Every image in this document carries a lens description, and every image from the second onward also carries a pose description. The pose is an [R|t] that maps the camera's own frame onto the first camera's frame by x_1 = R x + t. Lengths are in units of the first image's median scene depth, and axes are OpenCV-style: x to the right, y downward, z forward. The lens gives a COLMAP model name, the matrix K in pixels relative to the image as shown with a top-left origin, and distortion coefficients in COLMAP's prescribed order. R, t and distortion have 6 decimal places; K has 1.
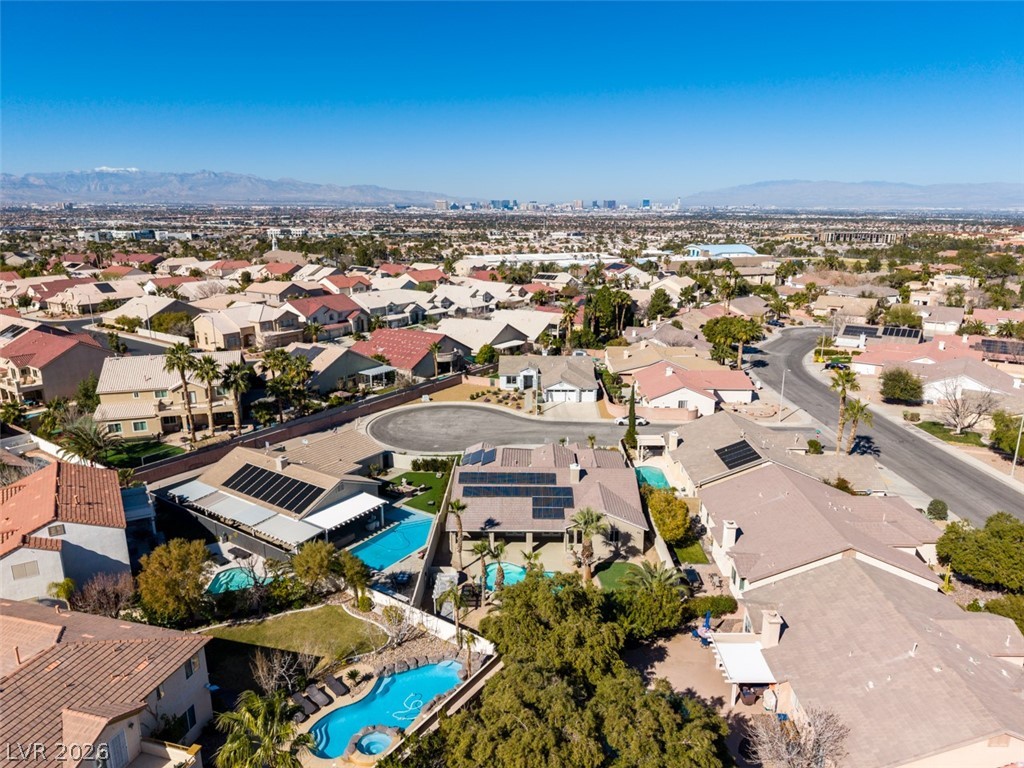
lens RADIAL K [[682.1, 0, 512.7], [0, 682.1, 389.1], [0, 0, 1]] dist [0.043737, -0.053897]
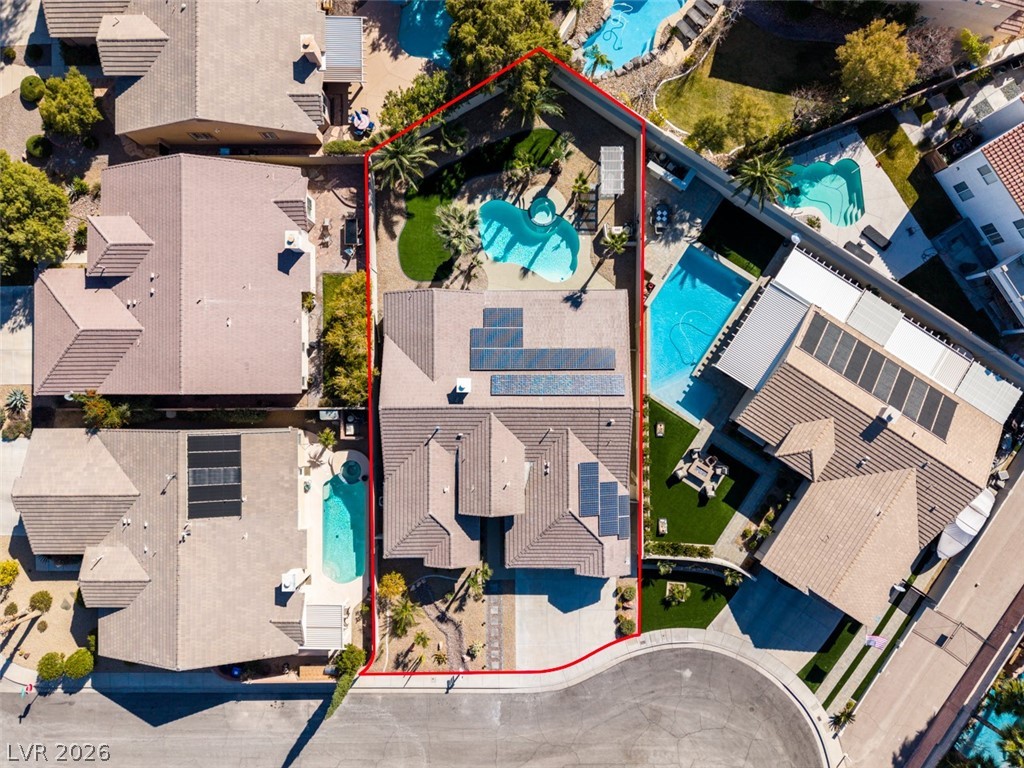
lens RADIAL K [[682.1, 0, 512.7], [0, 682.1, 389.1], [0, 0, 1]] dist [0.043737, -0.053897]
pose [[-0.999769, 0.021496, -0.000878, 0.026640], [-0.006161, -0.246972, 0.969003, -0.368534], [0.020613, 0.968784, 0.247047, 0.537521]]
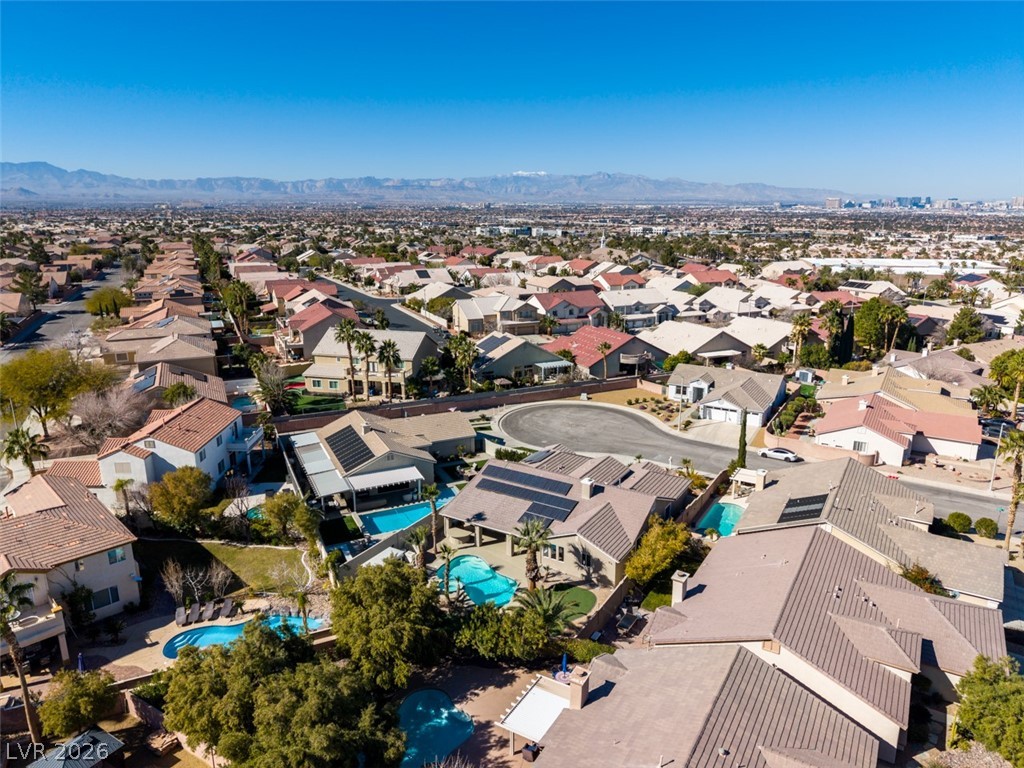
lens RADIAL K [[682.1, 0, 512.7], [0, 682.1, 389.1], [0, 0, 1]] dist [0.043737, -0.053897]
pose [[0.864376, 0.130853, -0.485522, 0.287121], [-0.130056, 0.990871, 0.035511, -0.020803], [0.485736, 0.032451, 0.873503, 0.077945]]
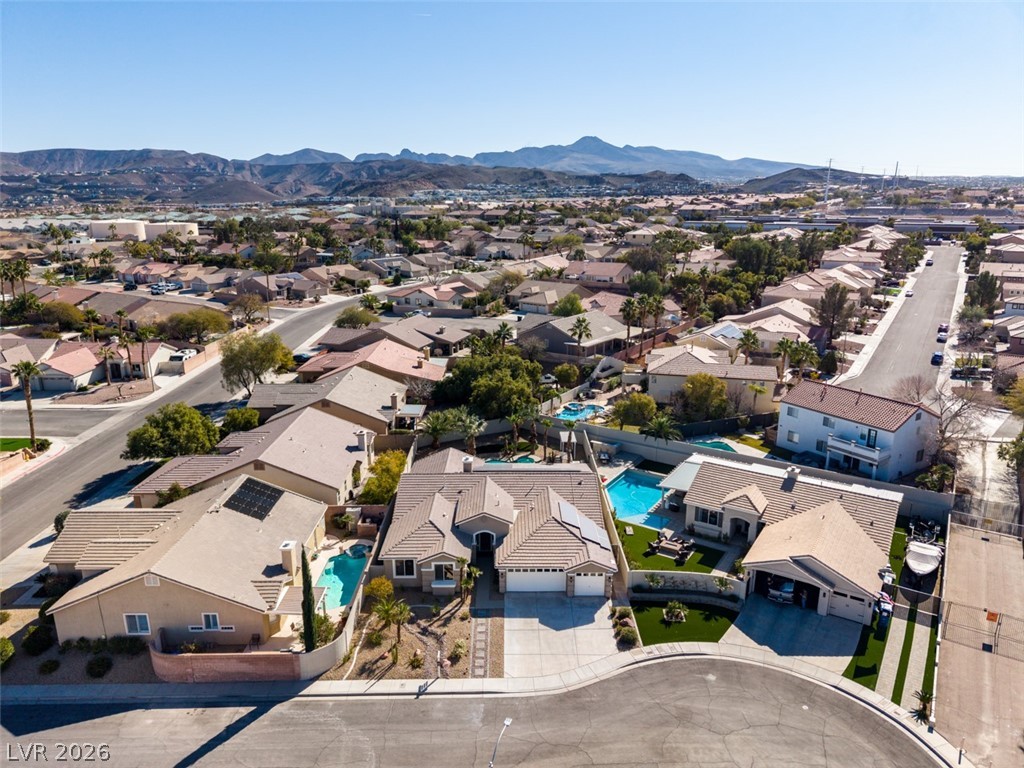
lens RADIAL K [[682.1, 0, 512.7], [0, 682.1, 389.1], [0, 0, 1]] dist [0.043737, -0.053897]
pose [[-0.999726, 0.003475, -0.023130, 0.032078], [-0.008738, 0.861793, 0.507185, -0.292820], [0.021695, 0.507248, -0.861527, 1.144570]]
